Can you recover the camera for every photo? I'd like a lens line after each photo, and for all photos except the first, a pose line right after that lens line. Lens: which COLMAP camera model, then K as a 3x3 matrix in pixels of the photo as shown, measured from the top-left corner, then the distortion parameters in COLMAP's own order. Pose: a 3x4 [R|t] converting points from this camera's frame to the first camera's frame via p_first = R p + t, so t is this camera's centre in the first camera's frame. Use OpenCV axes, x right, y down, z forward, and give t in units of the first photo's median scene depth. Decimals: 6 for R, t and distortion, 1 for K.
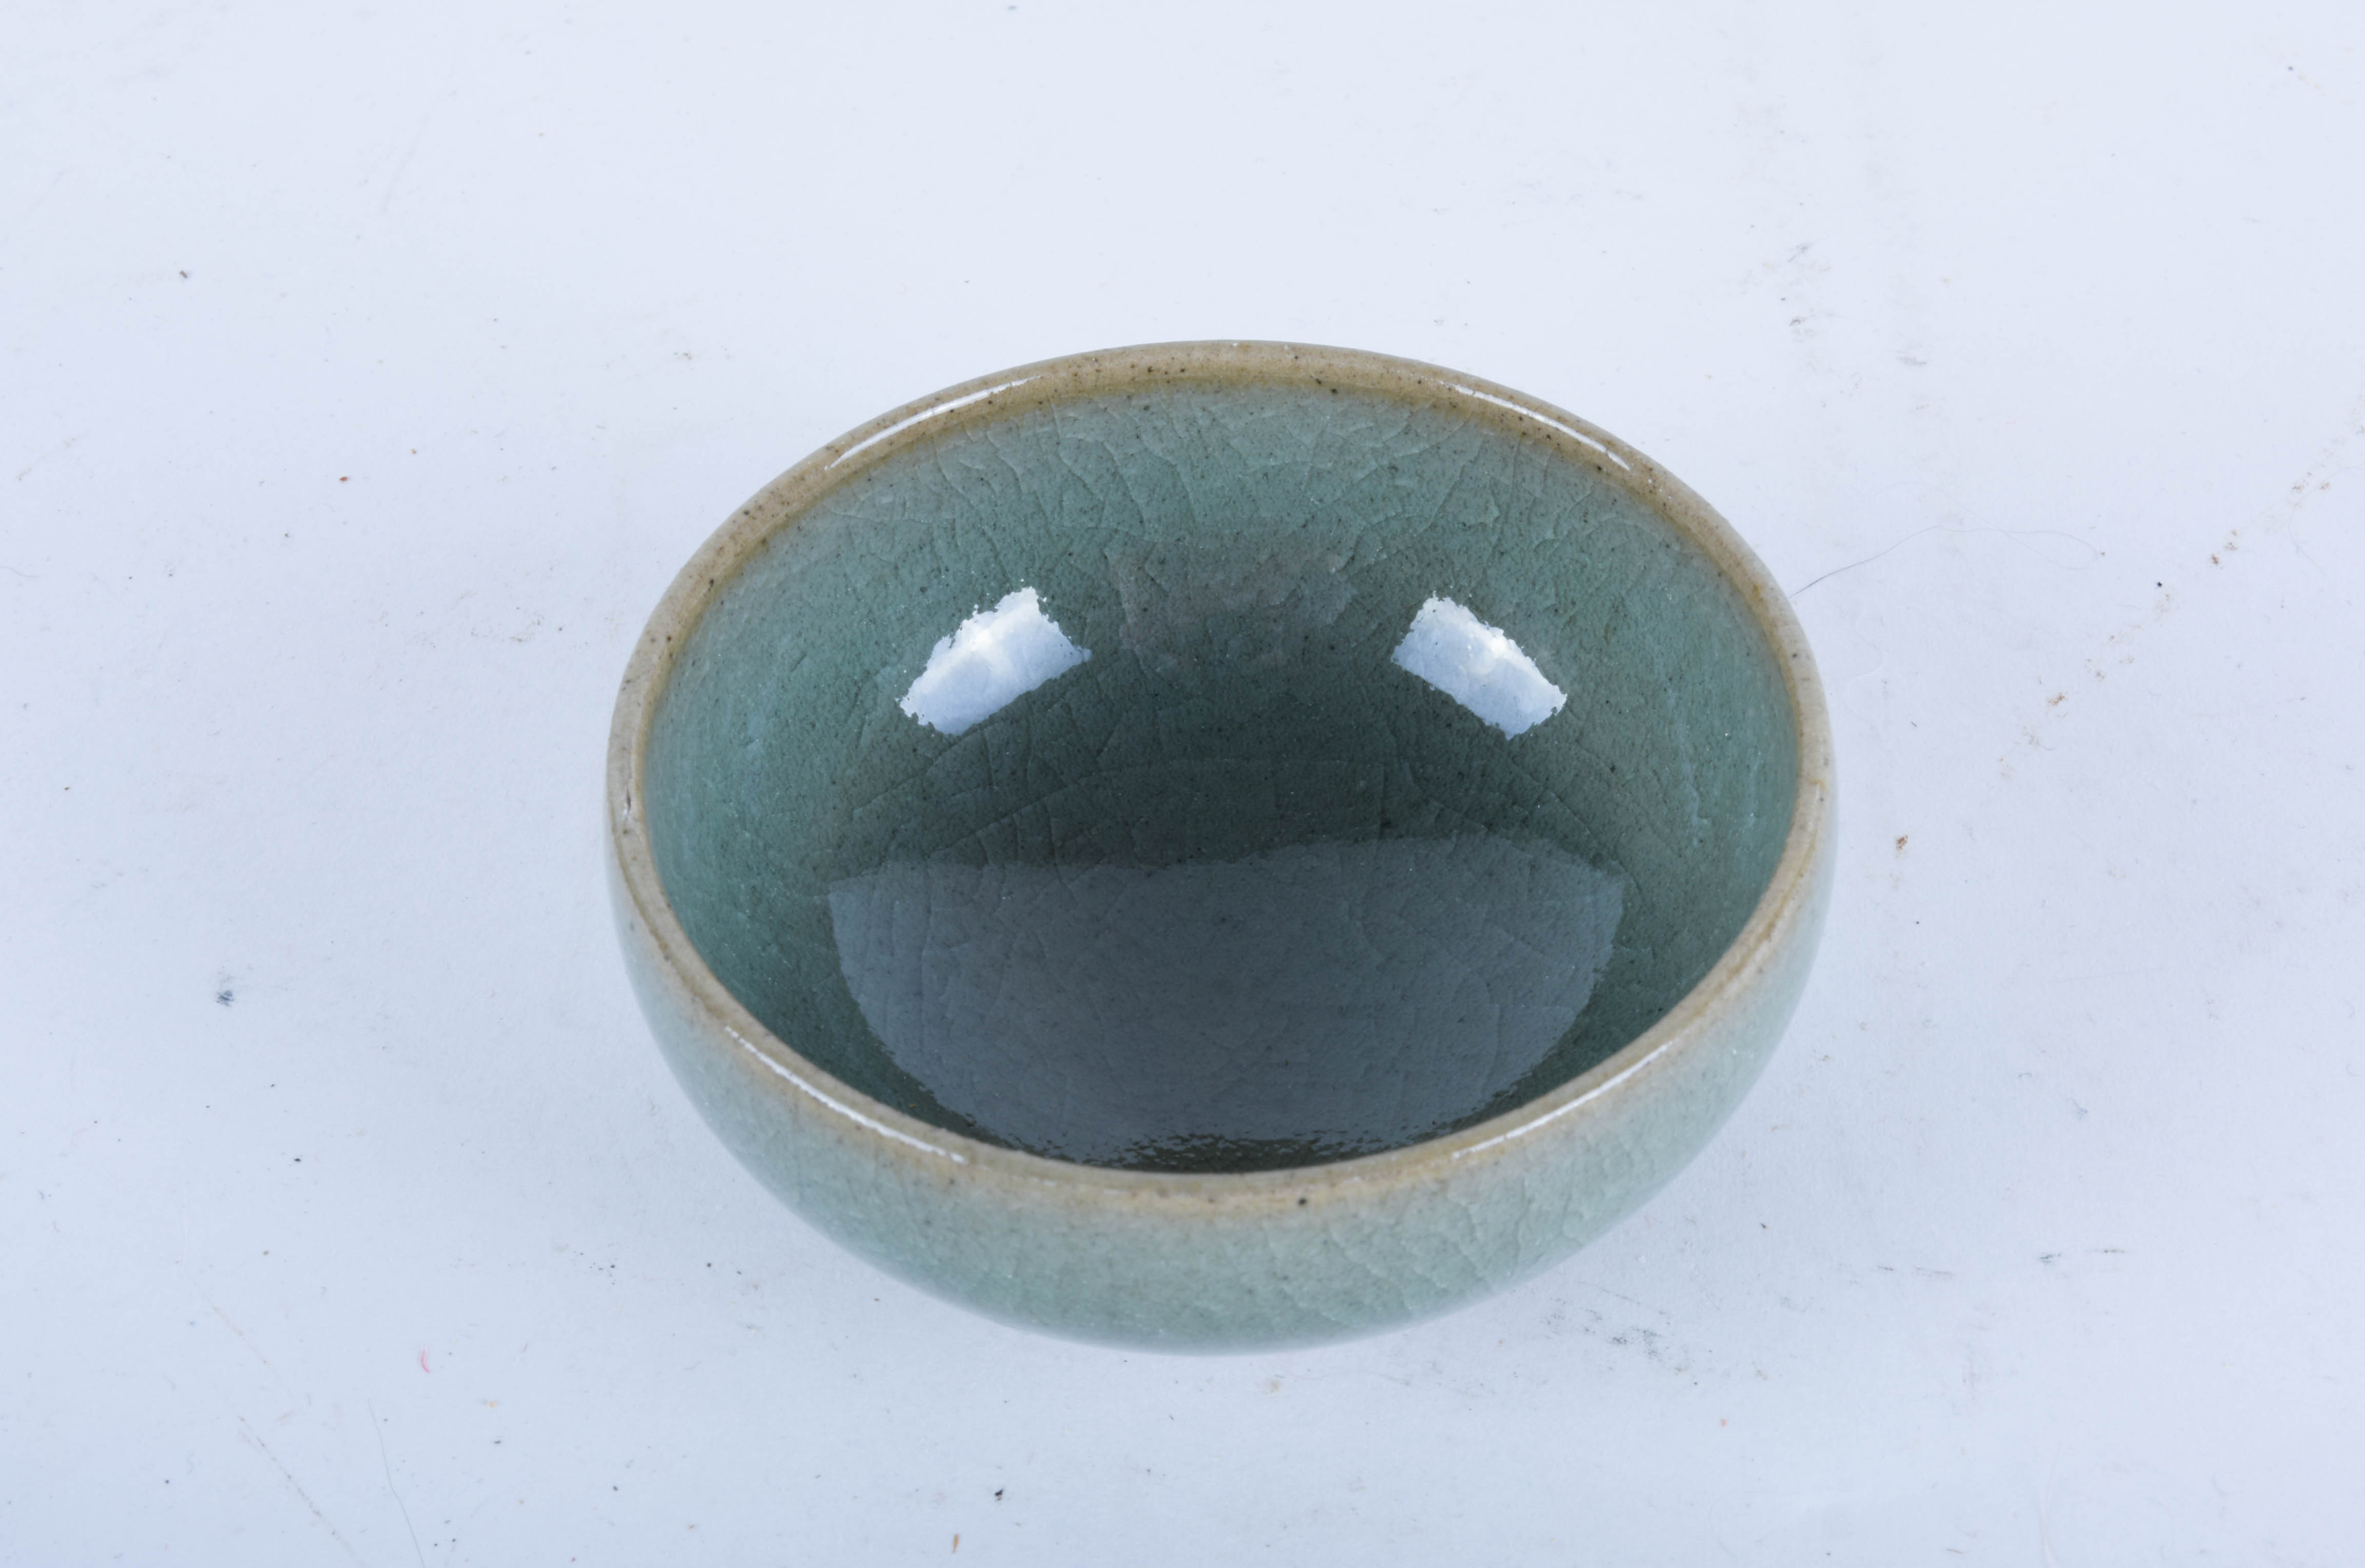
lens RADIAL K [[4083.6, 0, 1175.0], [0, 4083.6, 795.3], [0, 0, 1]] dist [-0.017522, -0.196865]
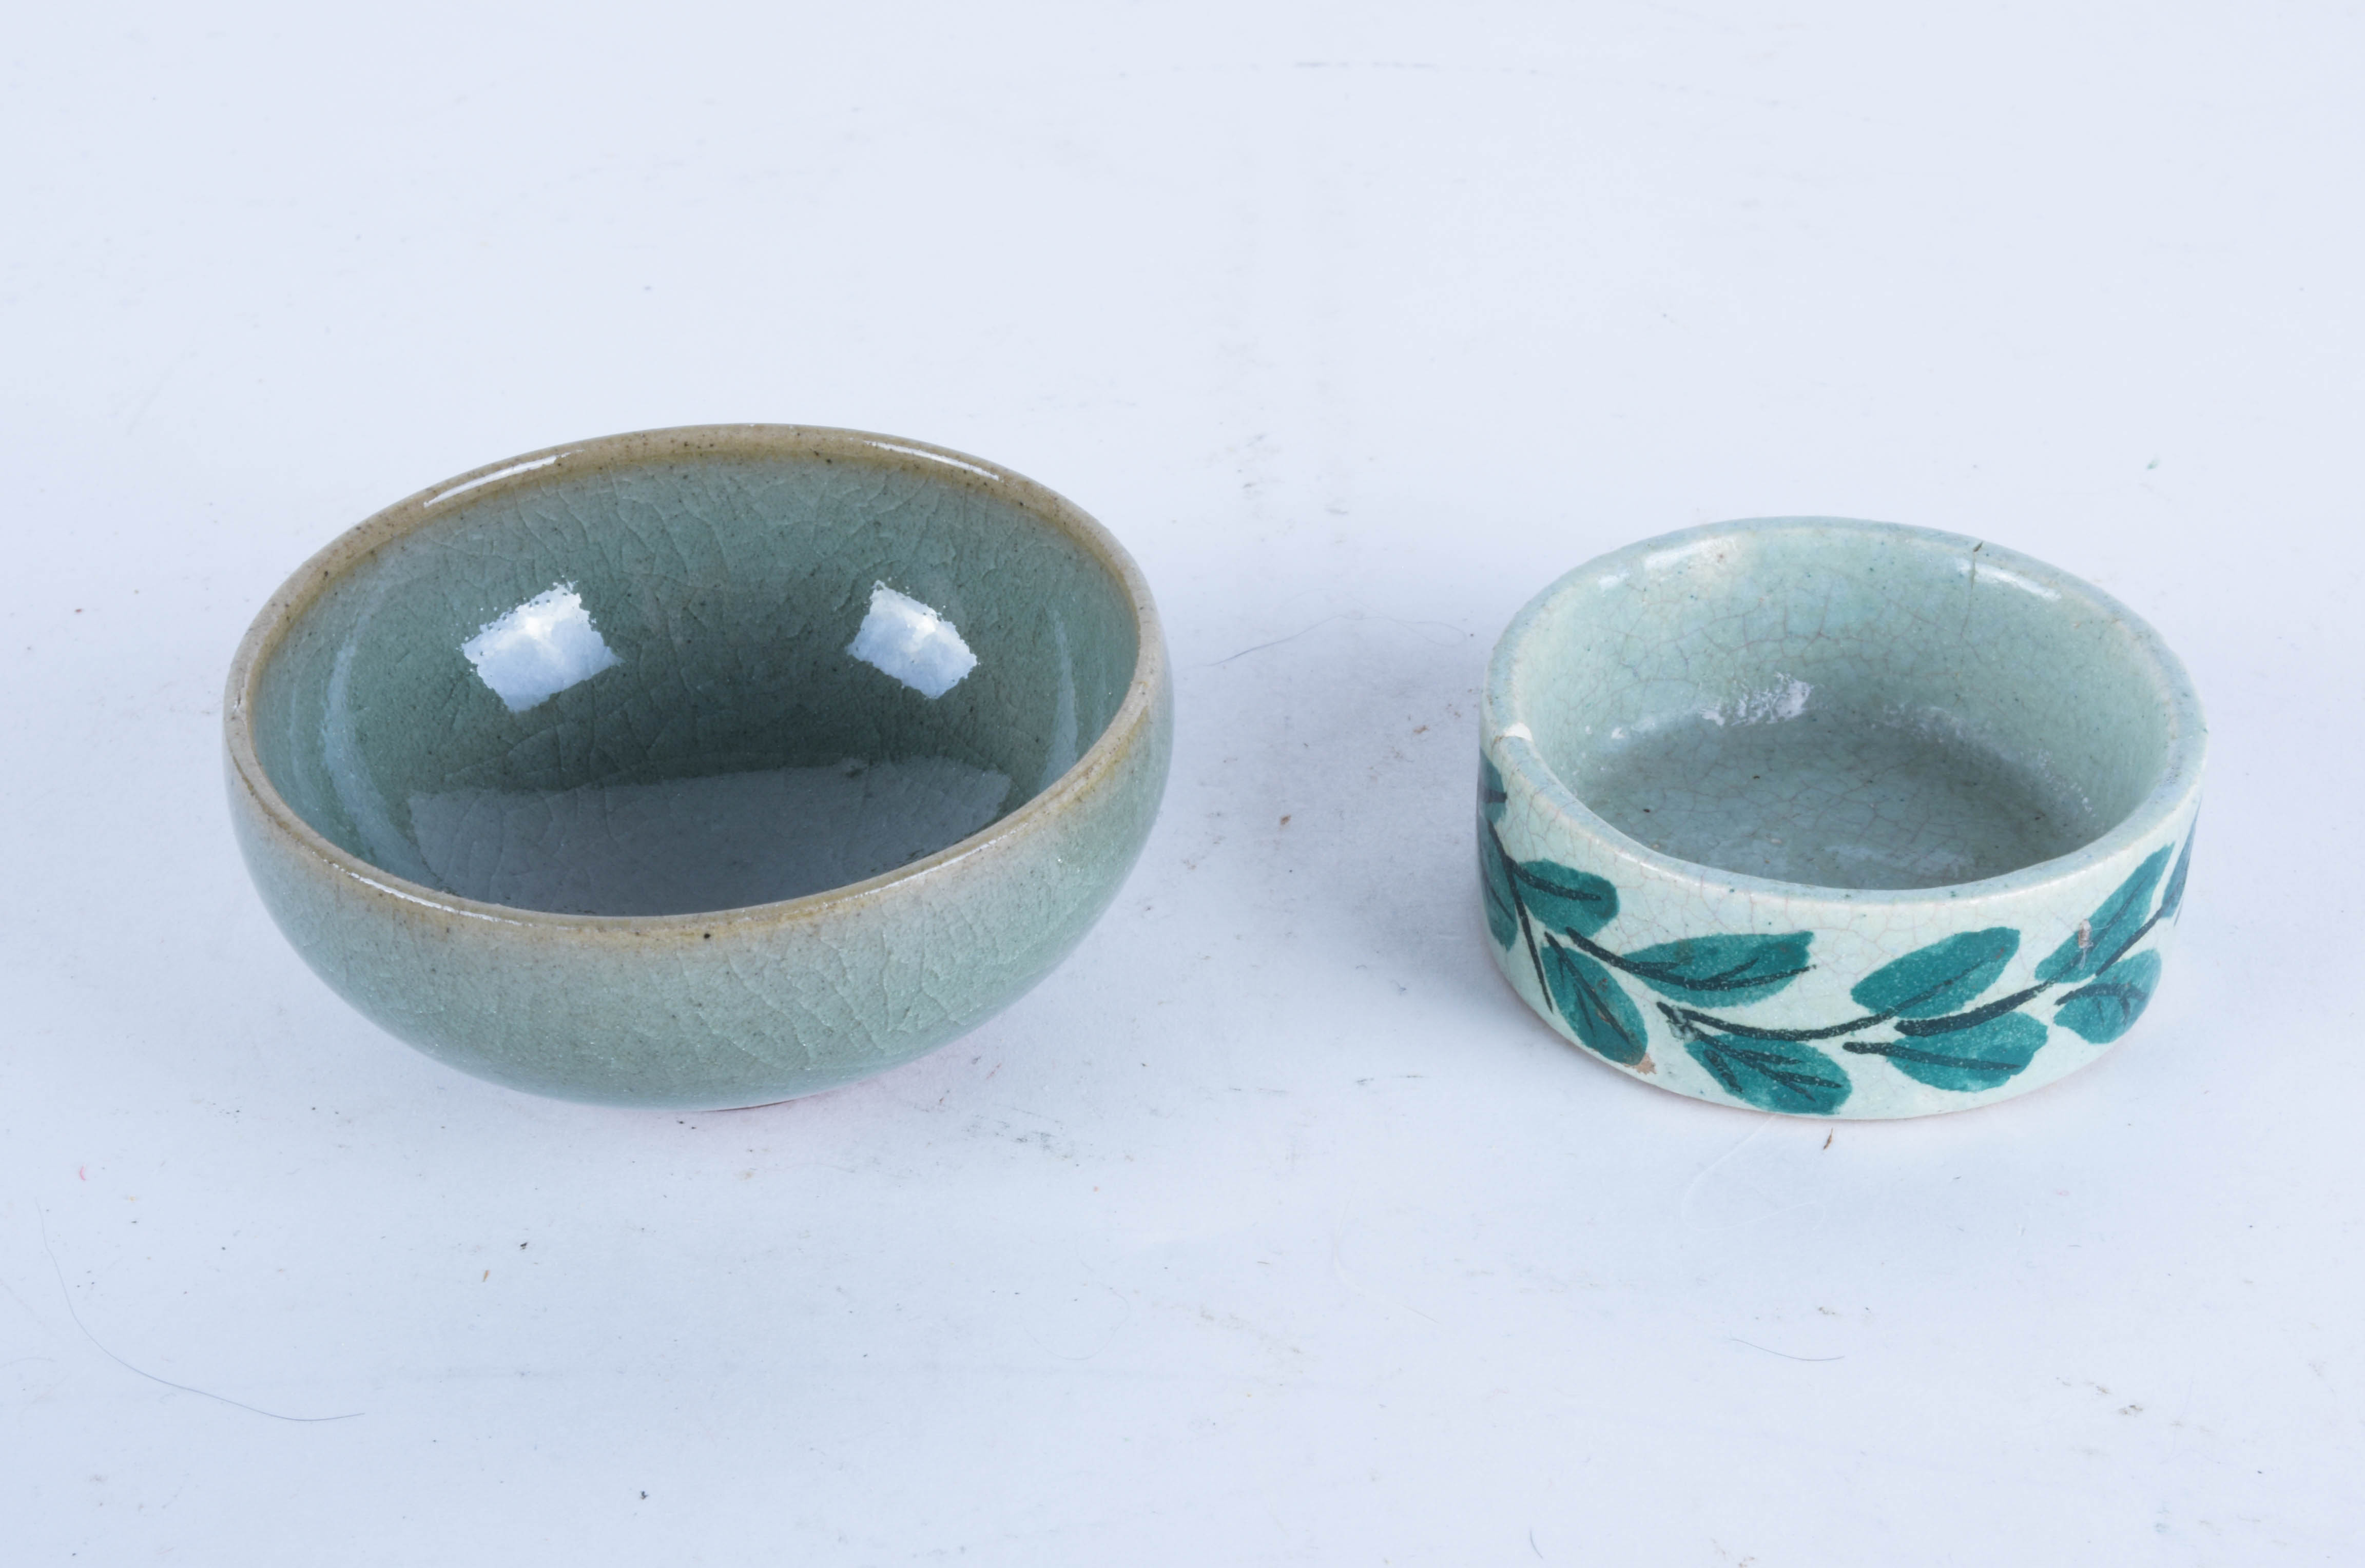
lens RADIAL K [[4083.6, 0, 1175.0], [0, 4083.6, 795.3], [0, 0, 1]] dist [-0.017522, -0.196865]
pose [[0.999999, -0.001497, 0.000345, 0.150933], [0.001534, 0.984152, -0.177322, 0.239303], [-0.000074, 0.177322, 0.984153, -0.259165]]
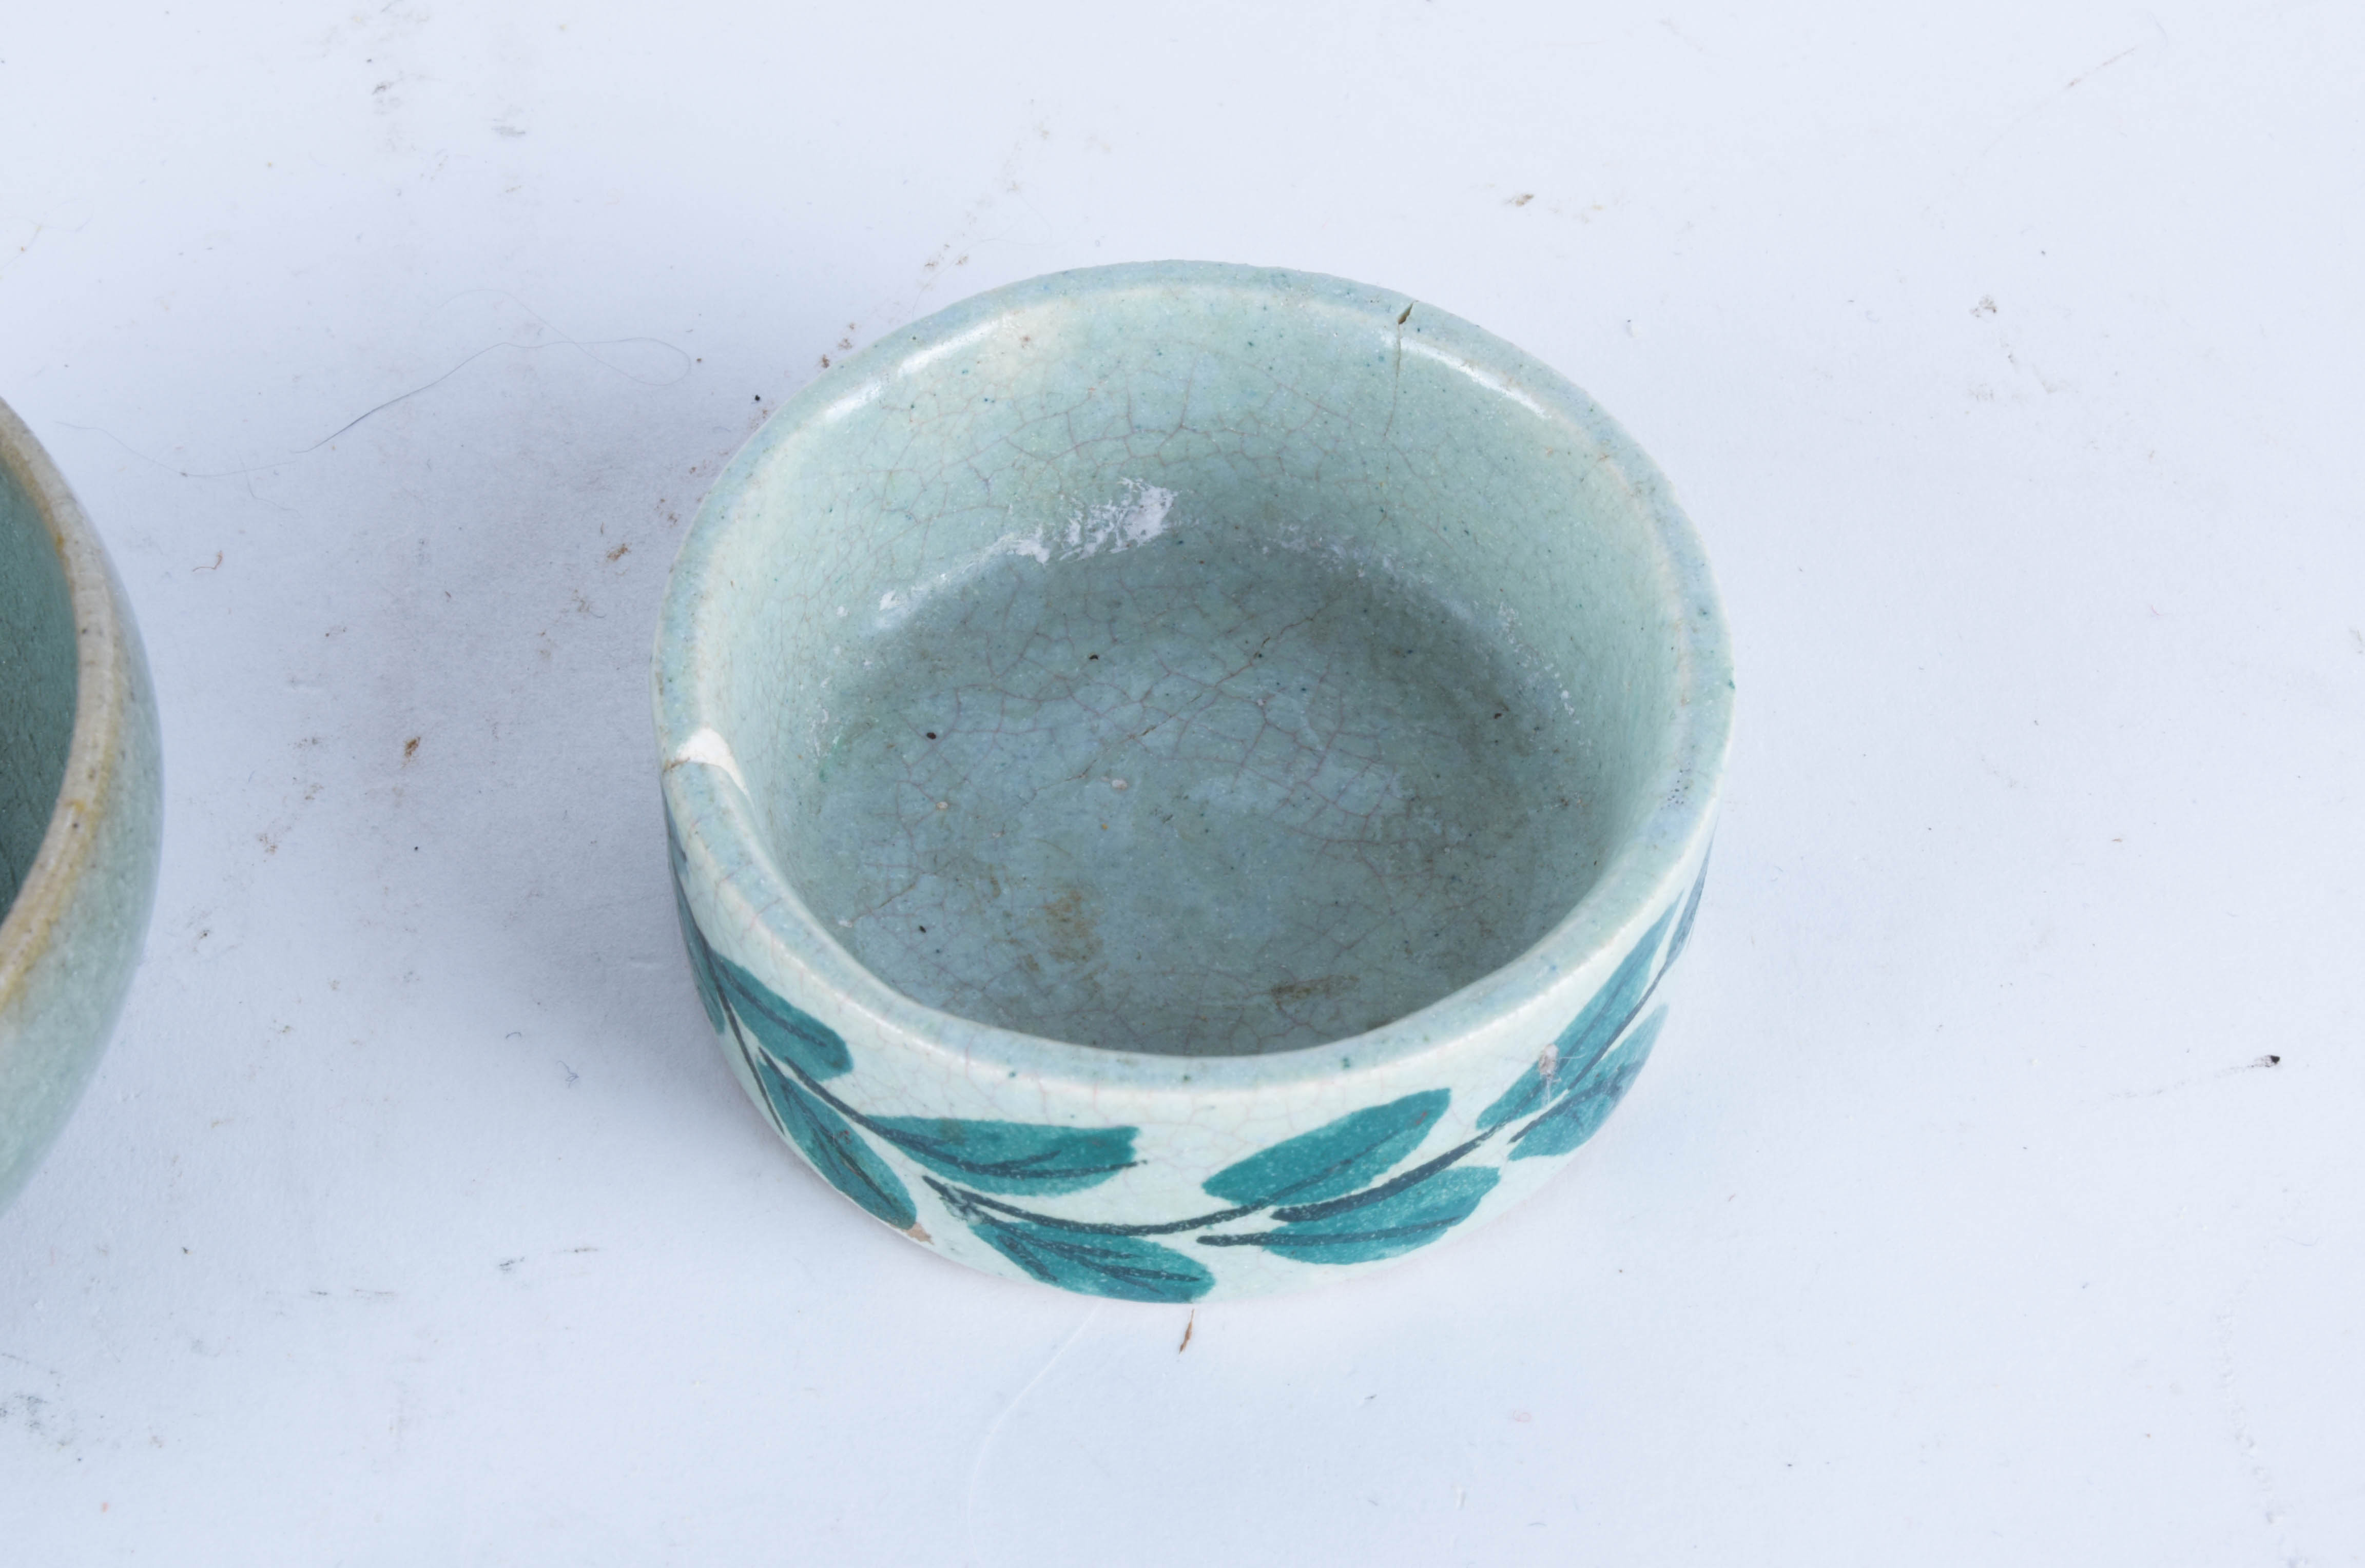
lens RADIAL K [[4083.6, 0, 1175.0], [0, 4083.6, 795.3], [0, 0, 1]] dist [-0.017522, -0.196865]
pose [[0.994020, -0.071823, 0.082257, 0.283487], [0.060007, 0.988604, 0.138060, -0.100902], [-0.091235, -0.132298, 0.987002, 0.149242]]
